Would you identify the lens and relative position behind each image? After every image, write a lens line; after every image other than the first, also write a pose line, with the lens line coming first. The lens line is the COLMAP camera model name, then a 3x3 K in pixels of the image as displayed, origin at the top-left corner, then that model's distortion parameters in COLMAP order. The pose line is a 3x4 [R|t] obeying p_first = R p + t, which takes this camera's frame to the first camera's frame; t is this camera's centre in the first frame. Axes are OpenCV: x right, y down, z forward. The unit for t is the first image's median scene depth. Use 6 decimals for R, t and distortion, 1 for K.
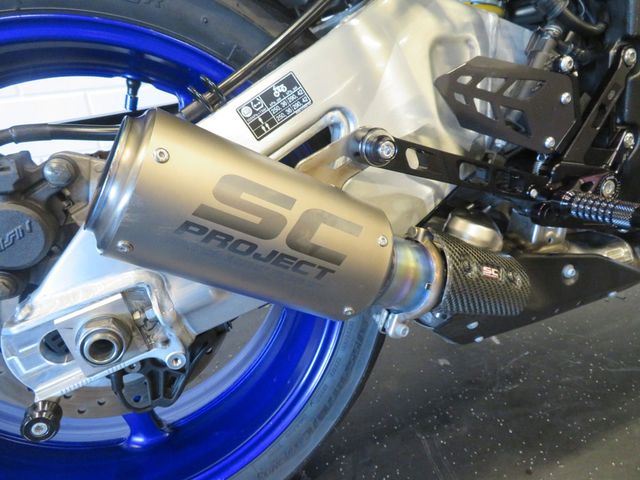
lens RADIAL K [[460.0, 0, 320.8], [0, 460.0, 247.1], [0, 0, 1]] dist [0.013348, 0.000215]
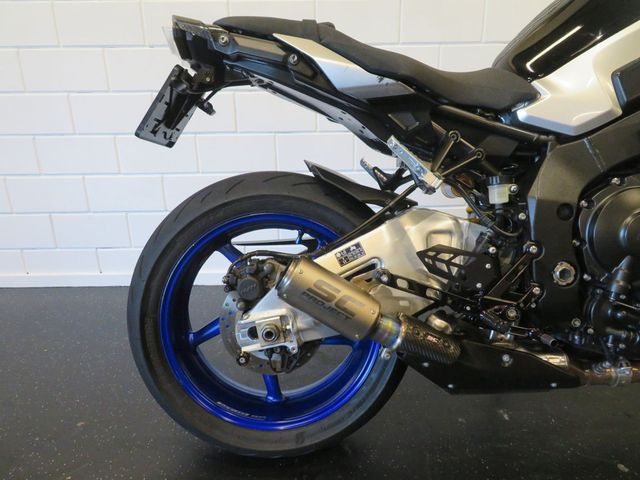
lens RADIAL K [[460.0, 0, 320.8], [0, 460.0, 247.1], [0, 0, 1]] dist [0.013348, 0.000215]
pose [[0.935157, 0.127101, -0.330645, 0.580500], [-0.192269, 0.966075, -0.172430, 0.121311], [0.297511, 0.224822, 0.927870, -1.397360]]
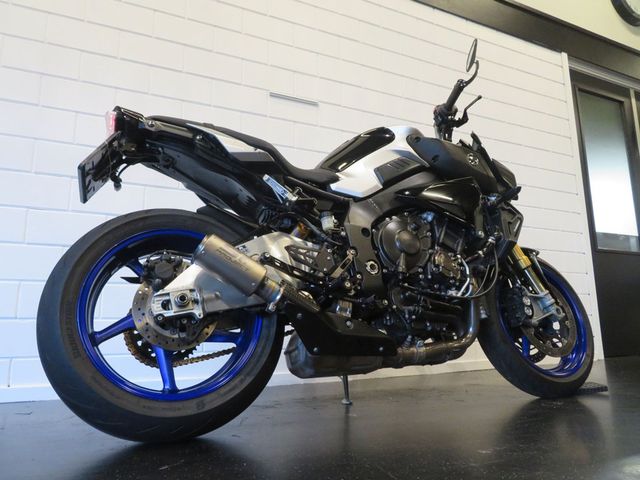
lens RADIAL K [[454.1, 0, 320.0], [0, 454.1, 240.0], [0, 0, 1]] dist [-0.000289, -0.001632]
pose [[0.999030, 0.011239, 0.042579, 0.379197], [0.019832, 0.748454, -0.662890, 2.000083], [-0.039319, 0.663091, 0.747505, -1.743013]]
